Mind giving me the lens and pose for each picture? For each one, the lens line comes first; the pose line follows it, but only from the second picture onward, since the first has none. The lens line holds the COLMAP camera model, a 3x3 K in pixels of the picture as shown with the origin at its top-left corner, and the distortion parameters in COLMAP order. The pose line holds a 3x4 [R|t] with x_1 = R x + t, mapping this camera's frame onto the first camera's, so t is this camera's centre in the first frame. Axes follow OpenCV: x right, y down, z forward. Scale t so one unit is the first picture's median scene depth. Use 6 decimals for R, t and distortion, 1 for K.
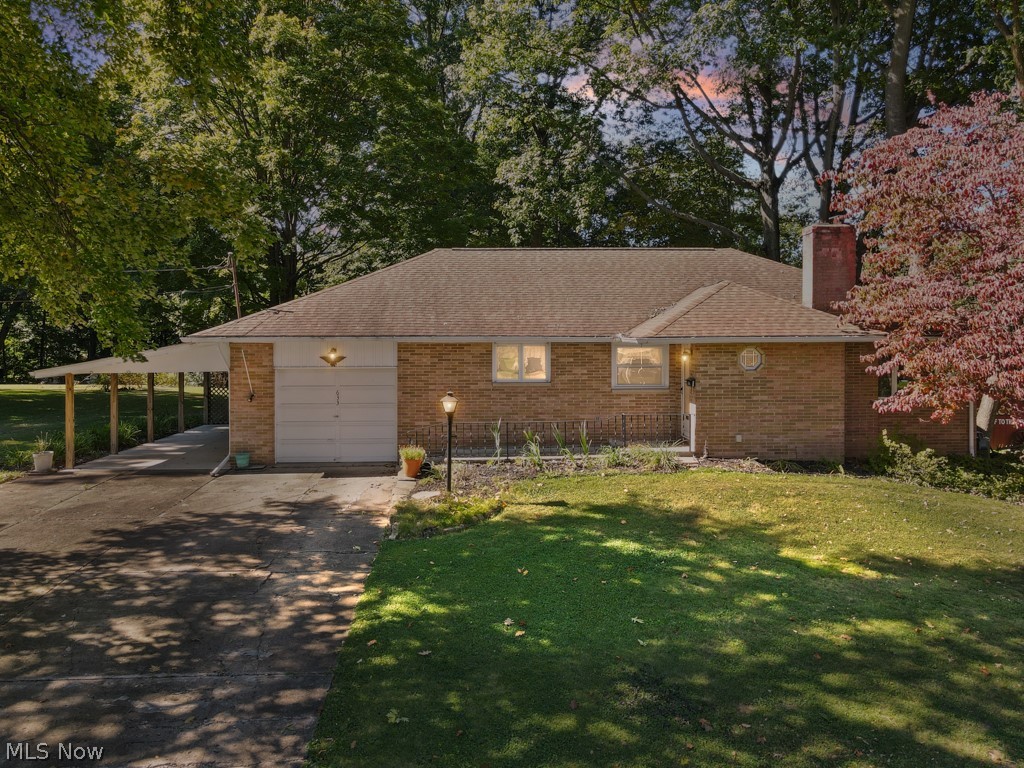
lens RADIAL K [[734.6, 0, 512.0], [0, 734.6, 384.0], [0, 0, 1]] dist [0.019481, 0.000799]
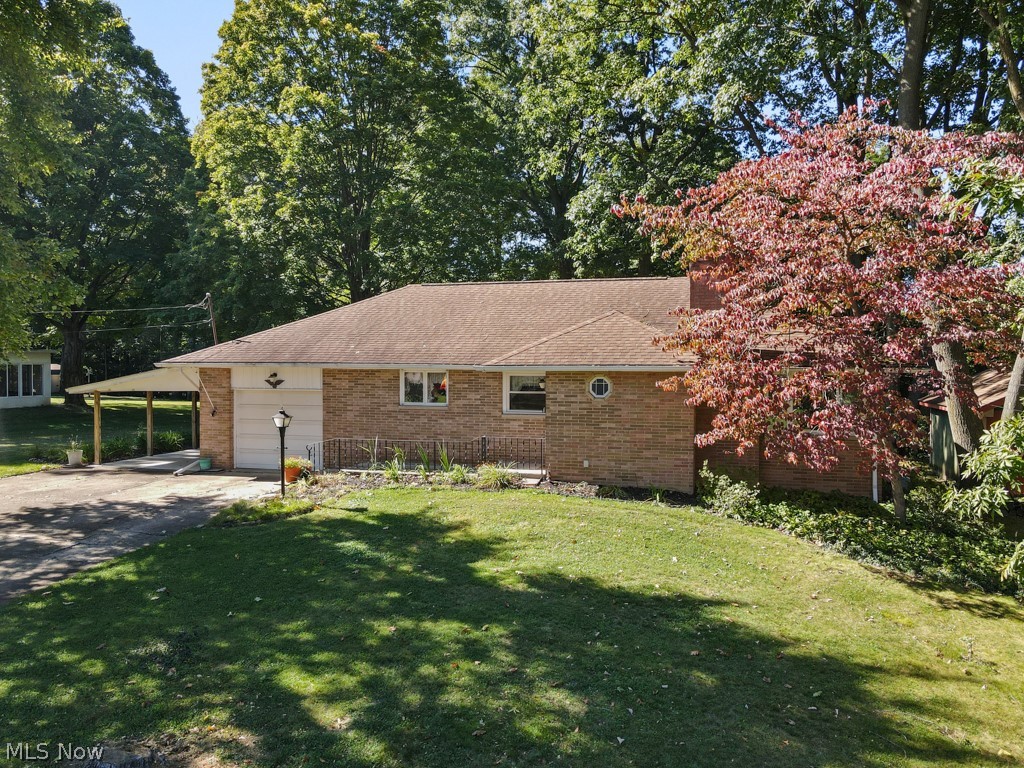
lens RADIAL K [[716.0, 0, 512.1], [0, 716.0, 438.3], [0, 0, 1]] dist [0.002173, 0.001586]
pose [[0.959680, 0.035988, -0.278783, 0.461815], [-0.026214, 0.998907, 0.038711, 0.001678], [0.279871, -0.029842, 0.959574, 0.003867]]
